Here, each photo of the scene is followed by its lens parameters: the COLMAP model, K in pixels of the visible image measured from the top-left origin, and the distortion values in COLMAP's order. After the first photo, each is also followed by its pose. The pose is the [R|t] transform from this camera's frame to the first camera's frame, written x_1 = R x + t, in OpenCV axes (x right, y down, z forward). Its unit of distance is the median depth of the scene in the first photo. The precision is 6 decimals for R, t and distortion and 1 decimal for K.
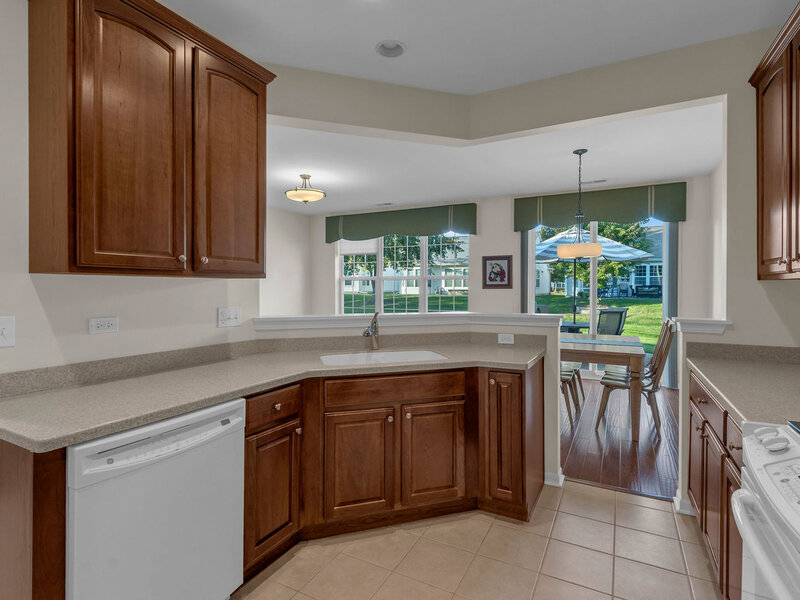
lens RADIAL K [[415.8, 0, 415.3], [0, 415.8, 297.5], [0, 0, 1]] dist [0.004165, 0.001533]
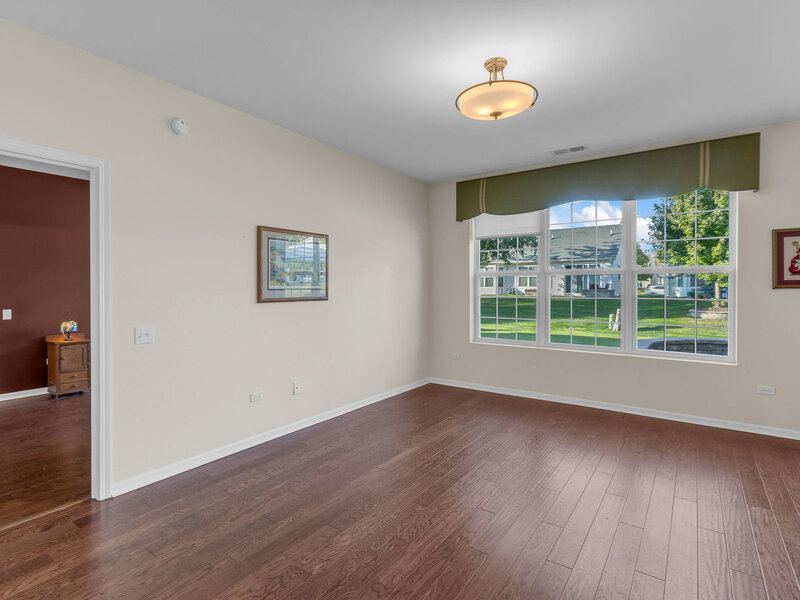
lens RADIAL K [[415.8, 0, 415.3], [0, 415.8, 297.5], [0, 0, 1]] dist [0.004165, 0.001533]
pose [[0.993364, -0.002517, -0.114988, -0.204449], [0.002454, 0.999997, -0.000694, -0.008470], [0.114989, 0.000407, 0.993367, 0.333242]]
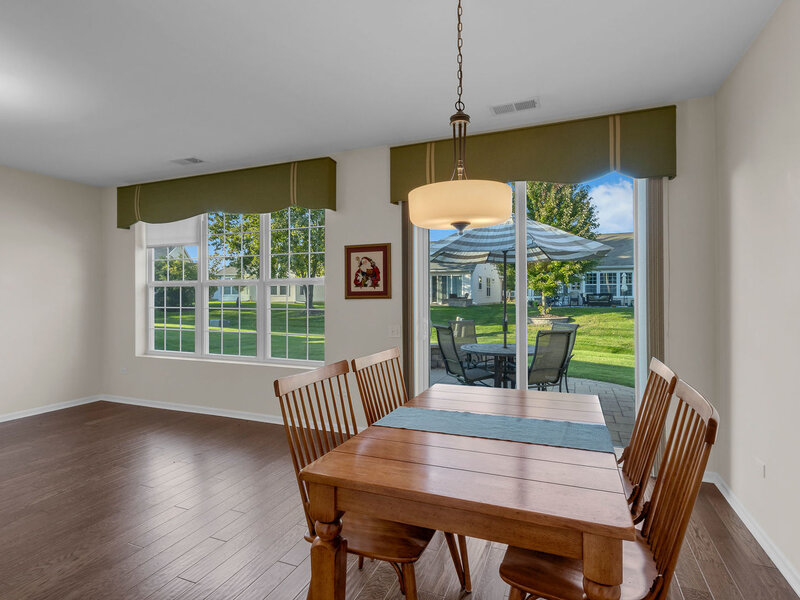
lens RADIAL K [[415.8, 0, 415.3], [0, 415.8, 297.5], [0, 0, 1]] dist [0.004165, 0.001533]
pose [[0.995258, -0.005180, 0.097137, 0.170382], [0.007315, 0.999739, -0.021638, -0.008433], [-0.097000, 0.022246, 0.995036, 0.329140]]
